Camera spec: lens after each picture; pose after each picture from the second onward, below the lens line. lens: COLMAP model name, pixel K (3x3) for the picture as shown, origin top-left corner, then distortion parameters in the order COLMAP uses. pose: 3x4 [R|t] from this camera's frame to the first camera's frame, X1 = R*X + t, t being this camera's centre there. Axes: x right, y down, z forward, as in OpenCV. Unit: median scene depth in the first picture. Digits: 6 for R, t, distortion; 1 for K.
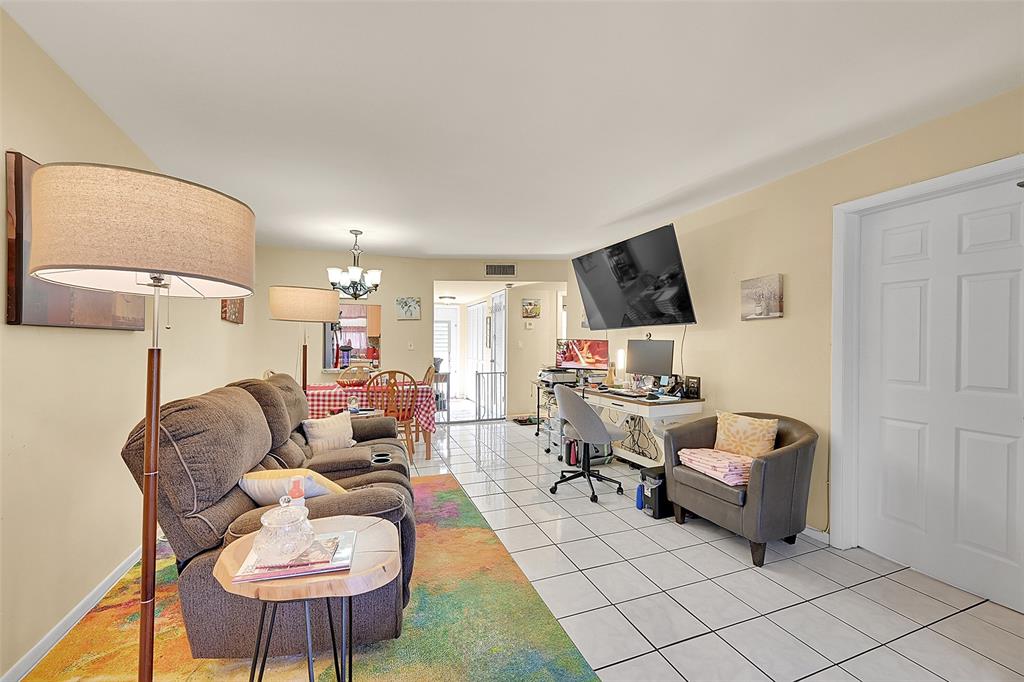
lens RADIAL K [[404.3, 0, 512.0], [0, 404.3, 341.0], [0, 0, 1]] dist [-0.001702, -0.000137]
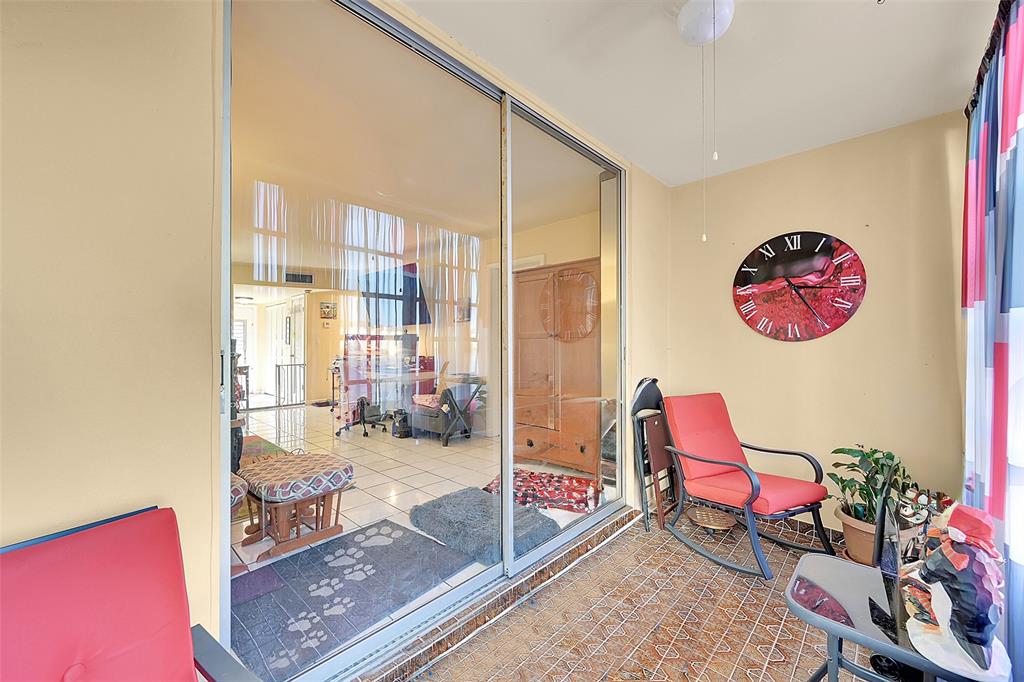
lens RADIAL K [[404.3, 0, 512.0], [0, 404.3, 341.0], [0, 0, 1]] dist [-0.001702, -0.000137]
pose [[0.901500, -0.001191, 0.432778, 0.029136], [0.004662, 0.999965, -0.006959, 0.031975], [-0.432754, 0.008291, 0.901474, -0.498726]]
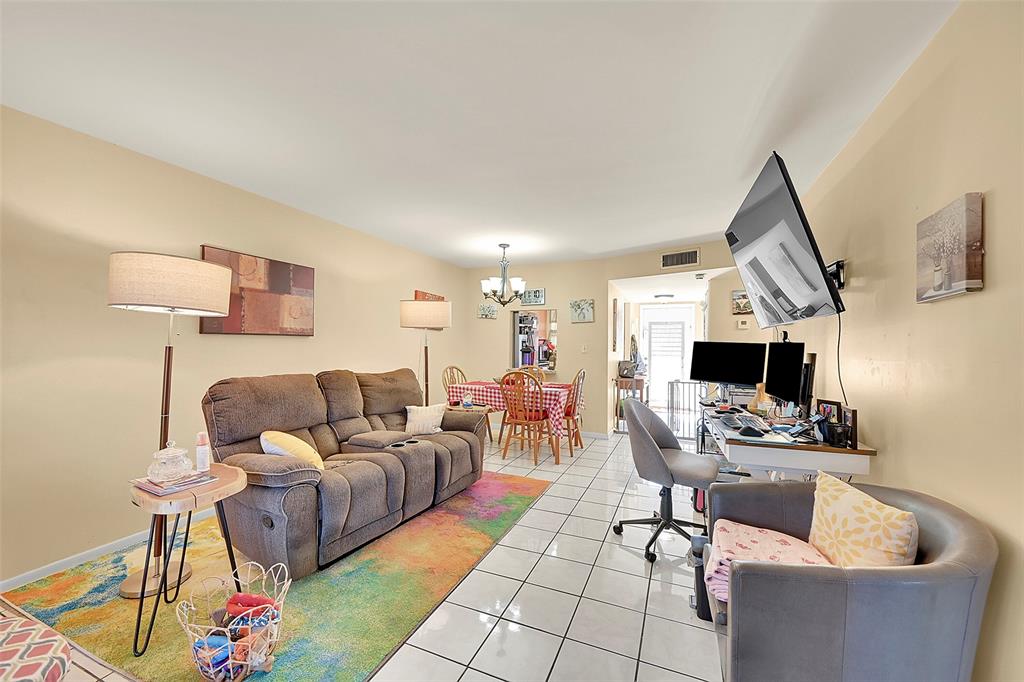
lens RADIAL K [[404.3, 0, 512.0], [0, 404.3, 341.0], [0, 0, 1]] dist [-0.001702, -0.000137]
pose [[0.719174, -0.002157, -0.694827, 0.403162], [-0.004440, 0.999960, -0.007700, 0.001506], [0.694816, 0.008623, 0.719136, 0.216934]]
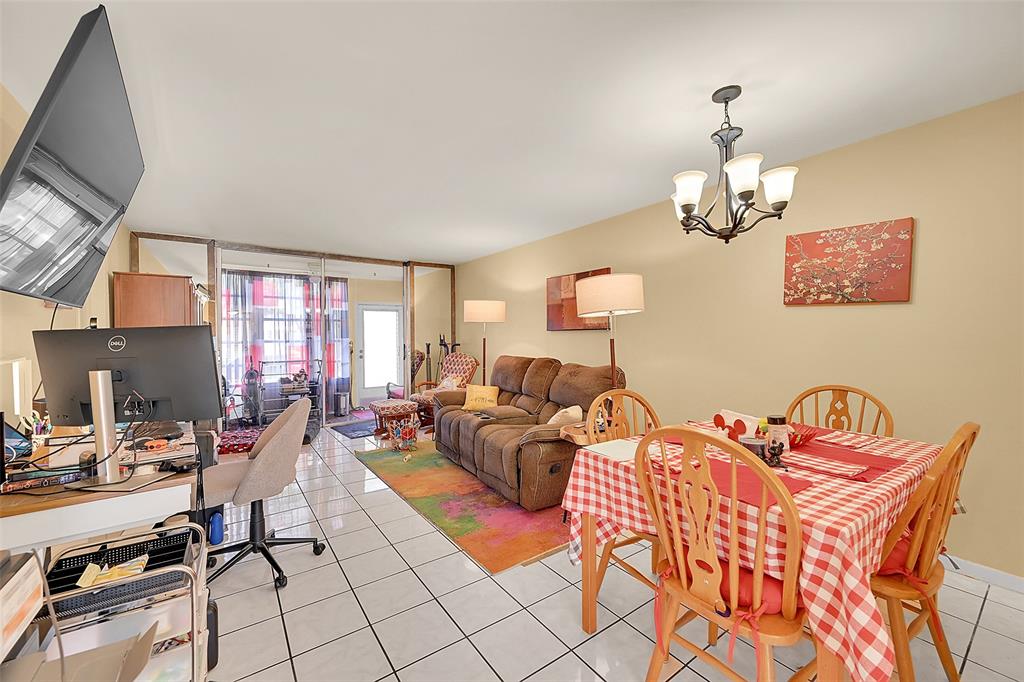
lens RADIAL K [[425.3, 0, 512.0], [0, 425.3, 341.0], [0, 0, 1]] dist [-0.000384, -0.000012]
pose [[-0.973776, 0.000259, -0.227508, -0.044411], [-0.001718, 0.999962, 0.008491, 0.006515], [0.227502, 0.008659, -0.973739, 1.414589]]
